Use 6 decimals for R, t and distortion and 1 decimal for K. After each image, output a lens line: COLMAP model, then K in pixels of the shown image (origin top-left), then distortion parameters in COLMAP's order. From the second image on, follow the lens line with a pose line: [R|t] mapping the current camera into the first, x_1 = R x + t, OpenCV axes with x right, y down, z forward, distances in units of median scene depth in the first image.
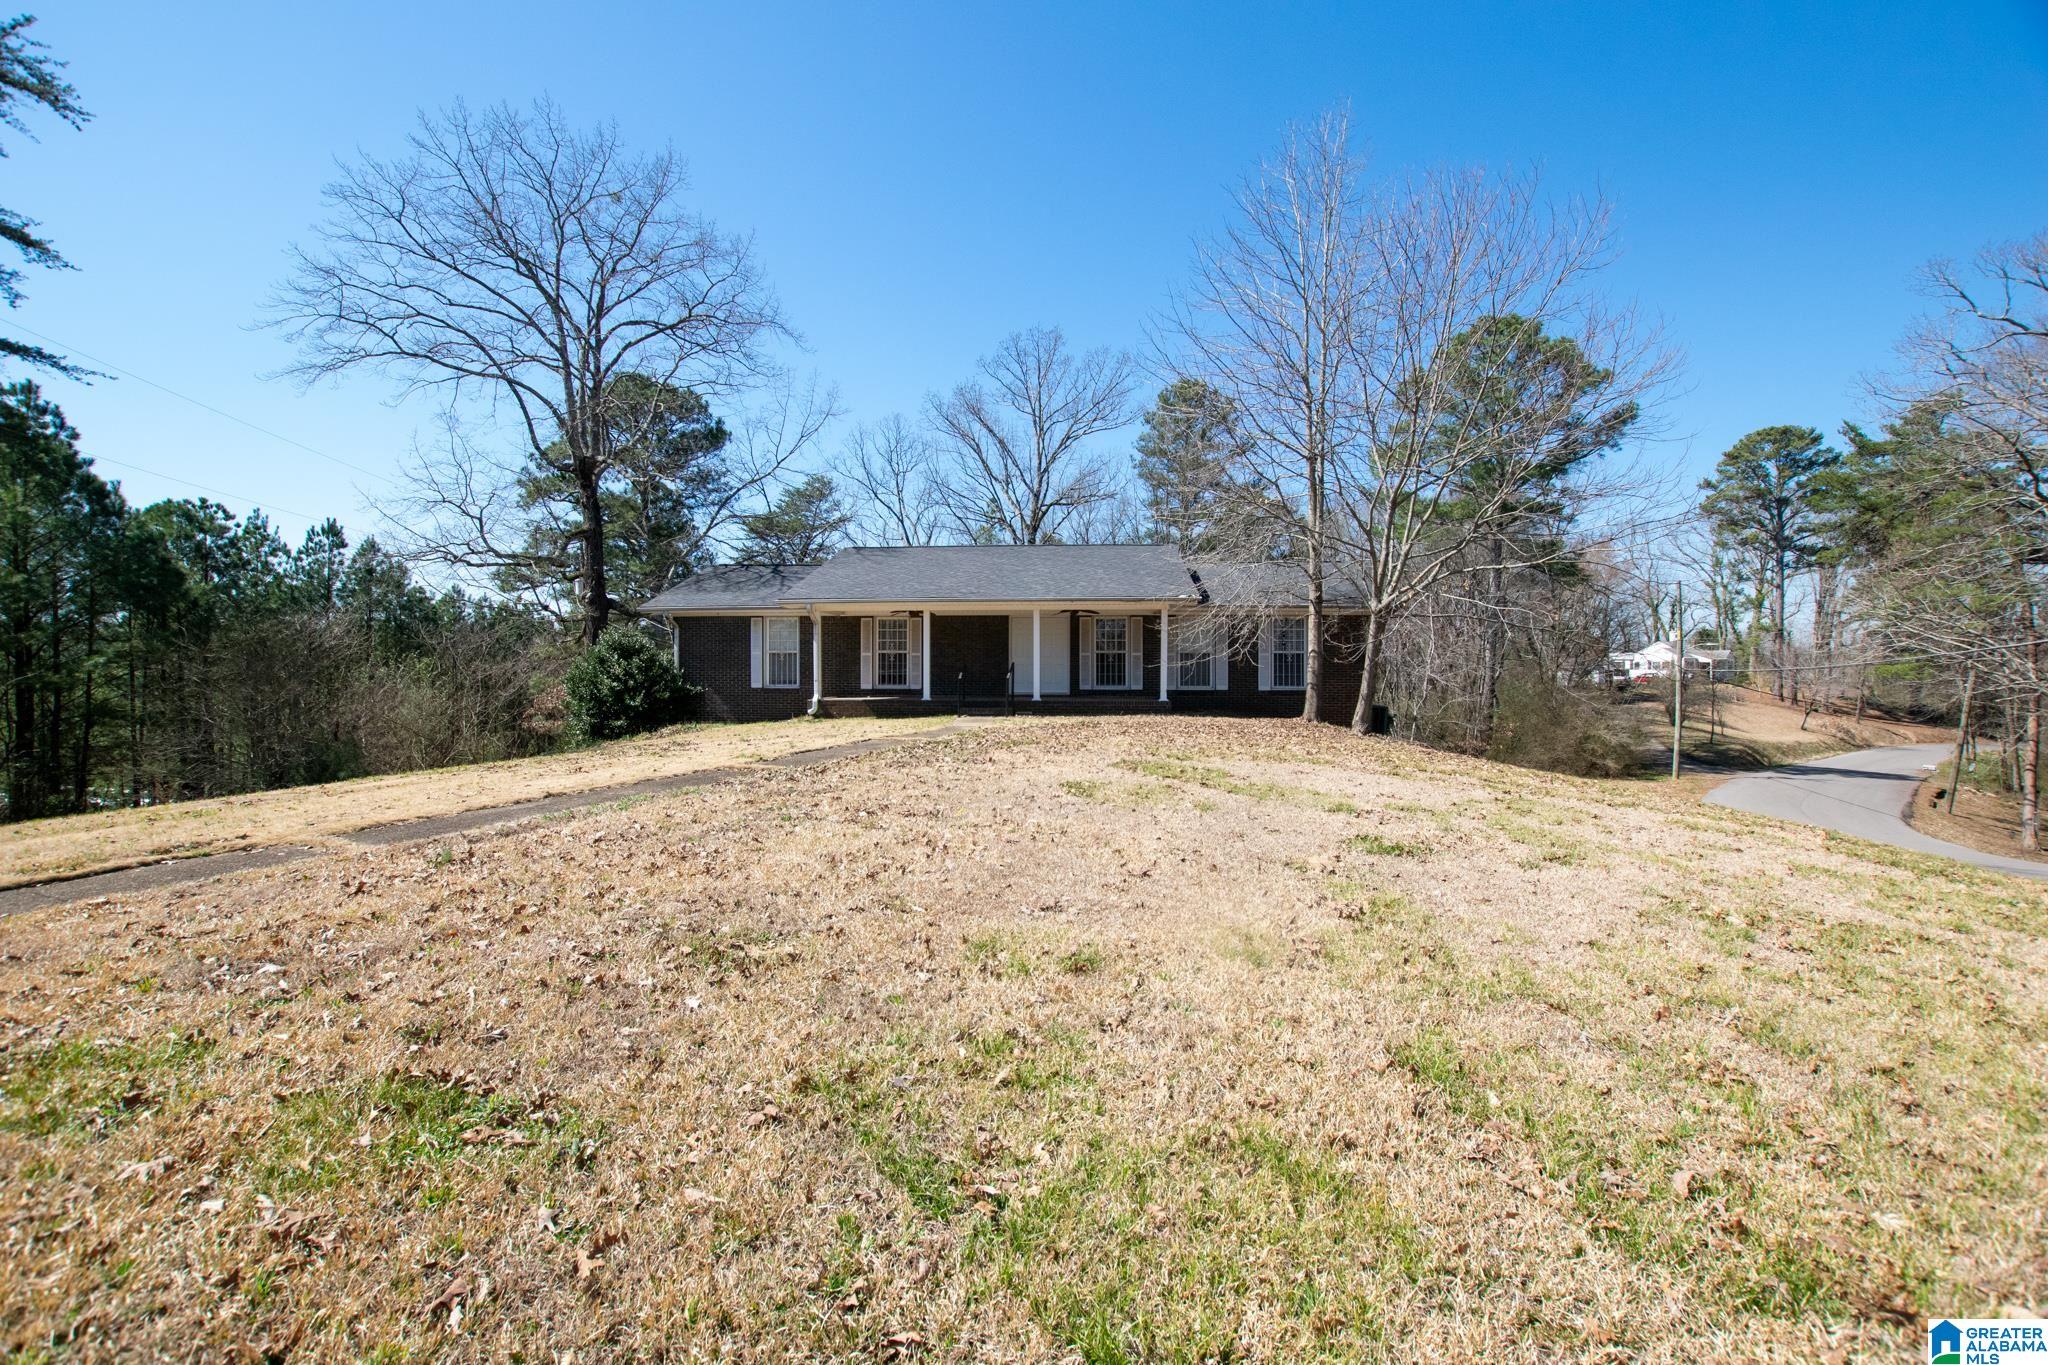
lens RADIAL K [[902.6, 0, 1019.1], [0, 902.6, 678.2], [0, 0, 1]] dist [-0.034264, 0.004635]
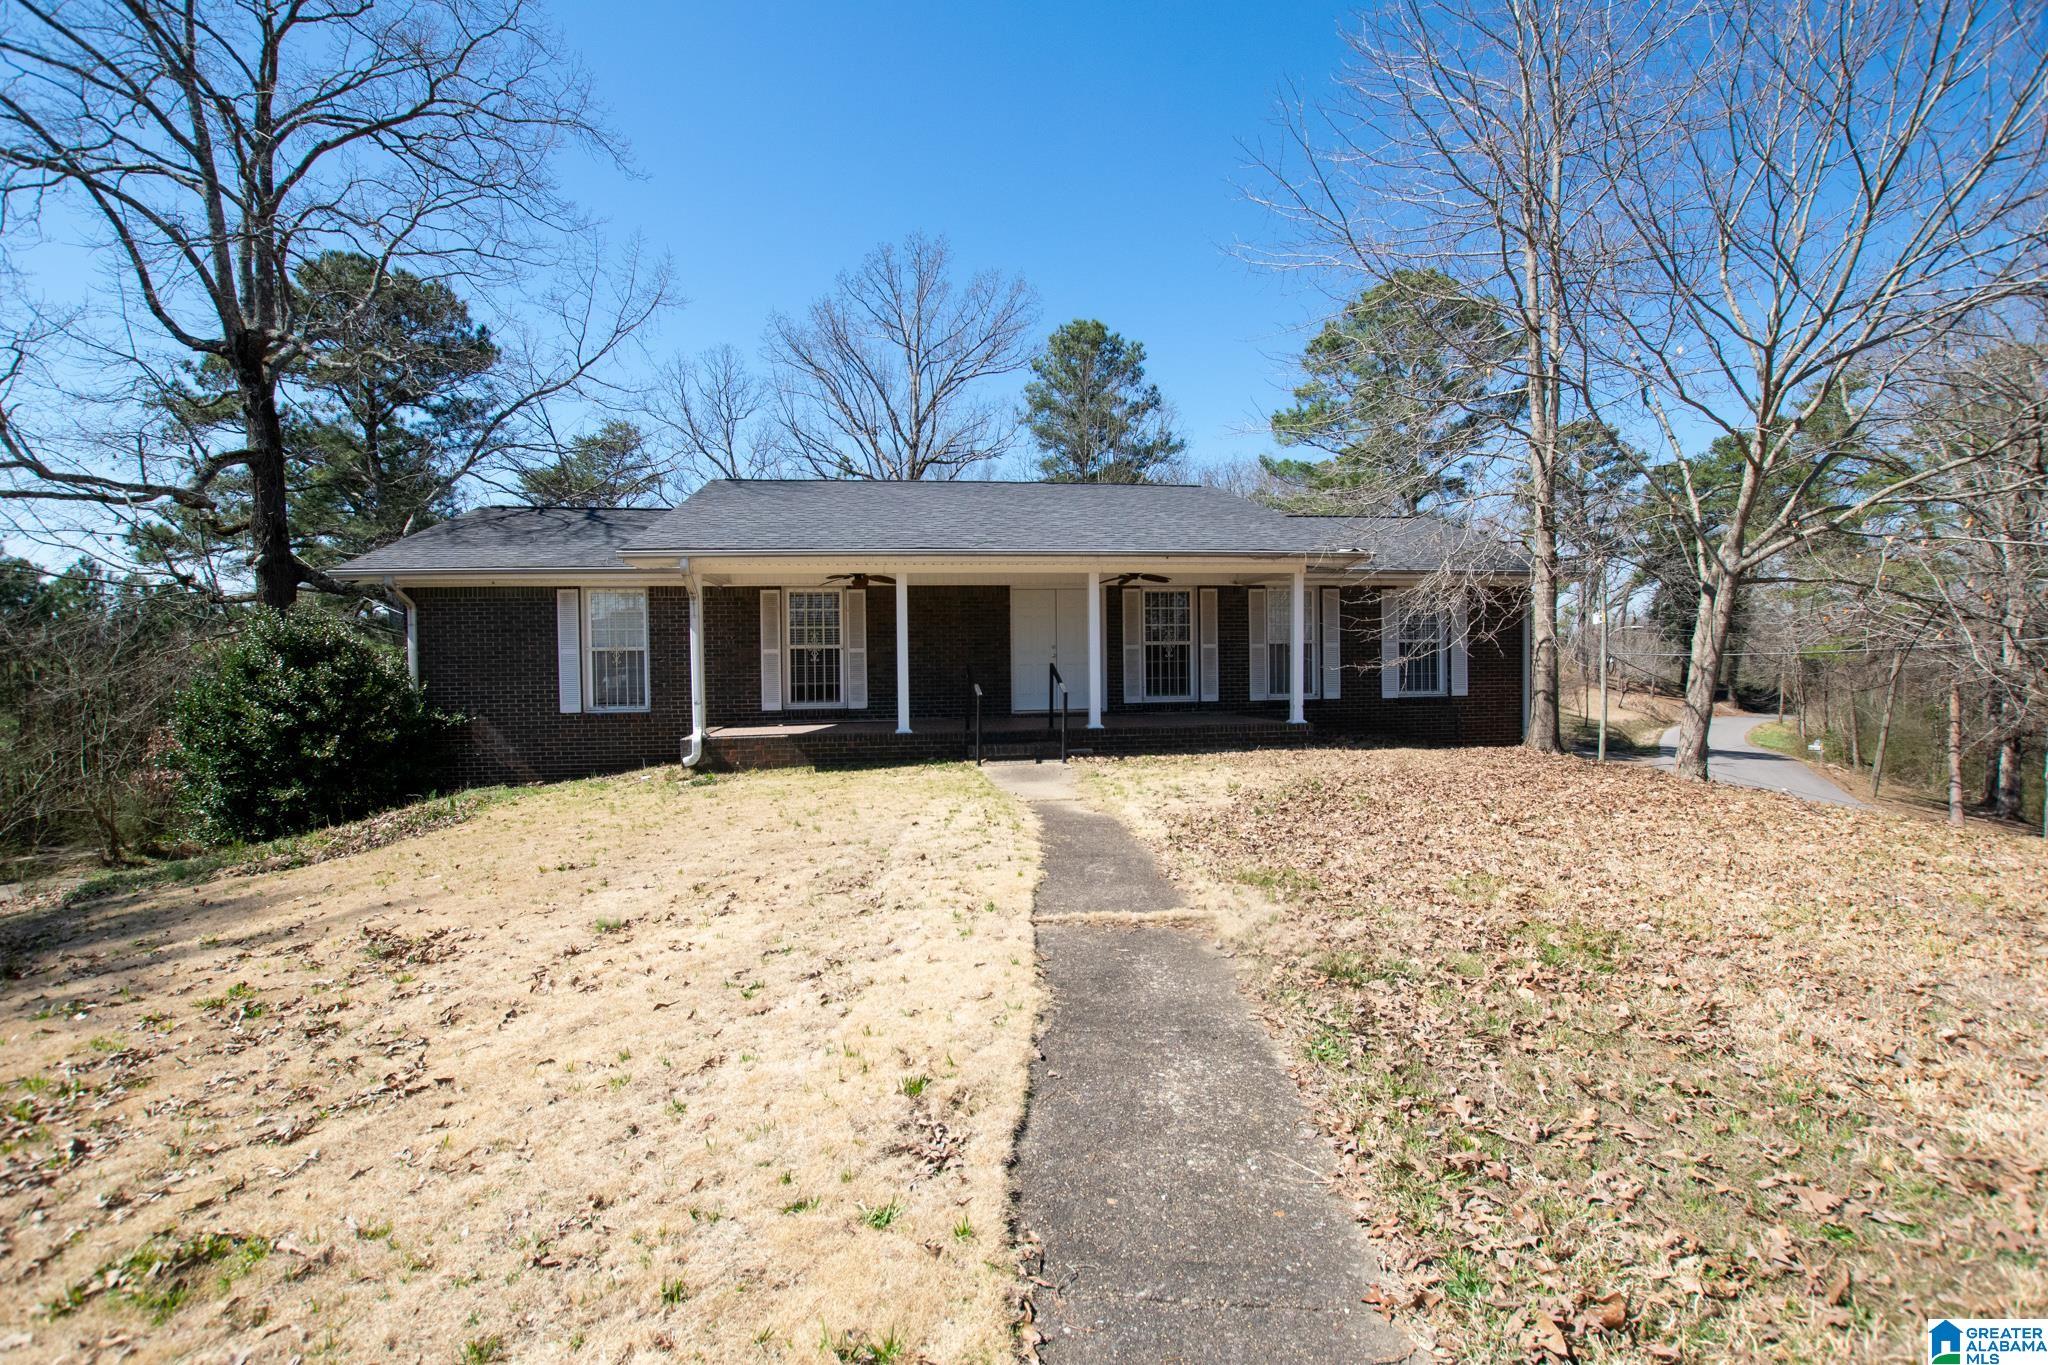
lens RADIAL K [[902.6, 0, 1019.1], [0, 902.6, 678.2], [0, 0, 1]] dist [-0.034264, 0.004635]
pose [[0.976403, -0.018905, 0.215128, -0.108547], [0.016108, 0.999762, 0.014744, -0.011988], [-0.215355, -0.010931, 0.976475, 0.309141]]
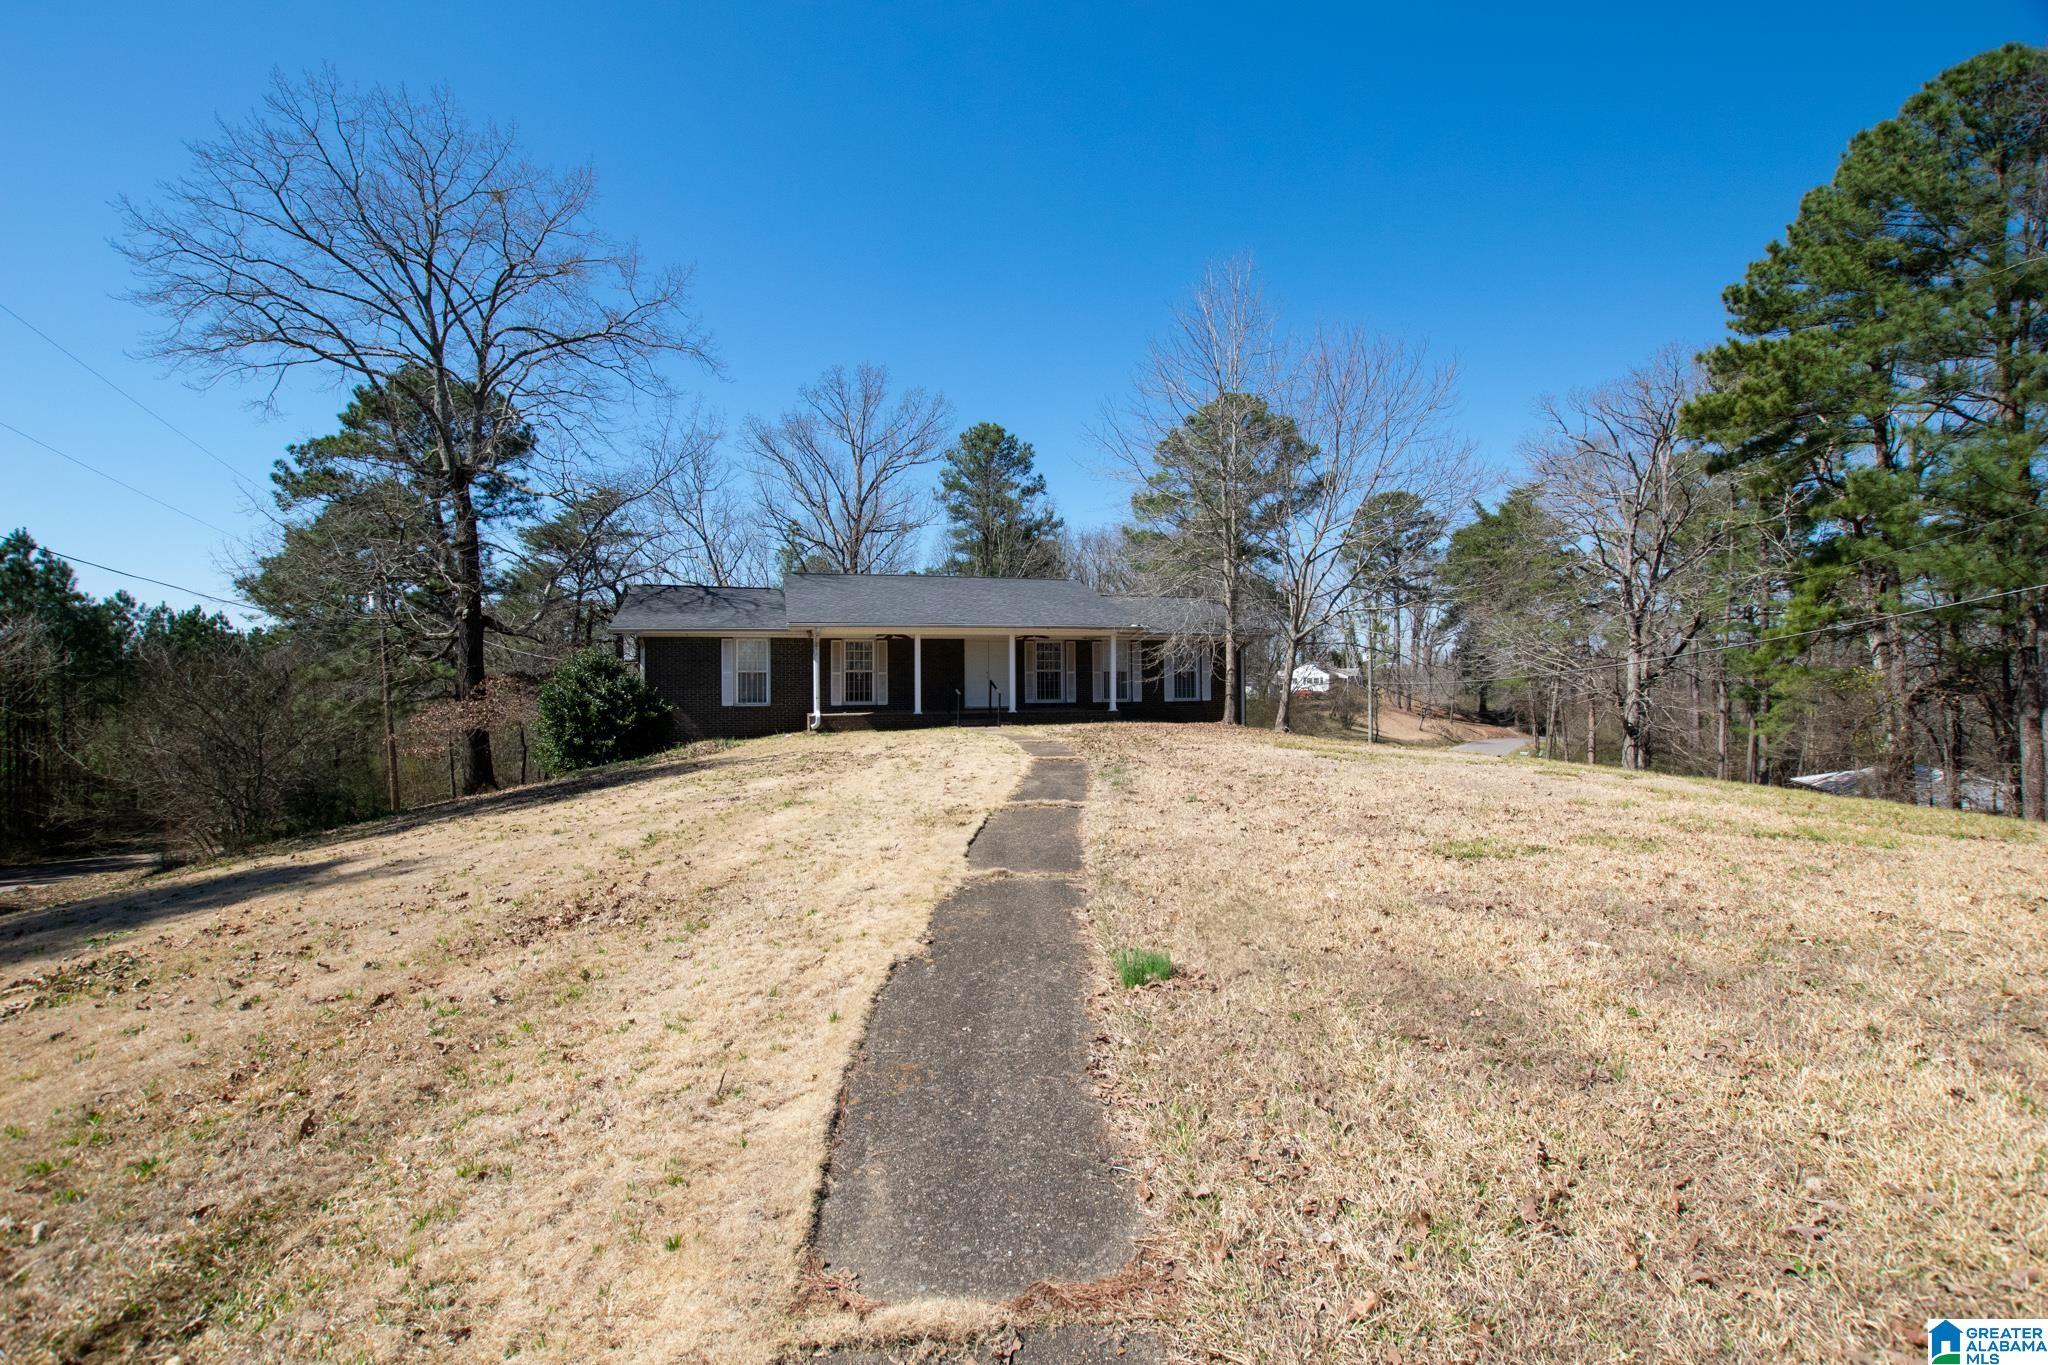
lens RADIAL K [[901.2, 0, 1020.4], [0, 901.2, 678.6], [0, 0, 1]] dist [-0.036518, 0.007132]
pose [[0.941088, -0.005380, 0.338118, -0.257498], [0.012507, 0.999743, -0.018905, 0.002045], [-0.337930, 0.022020, 0.940914, -0.073096]]
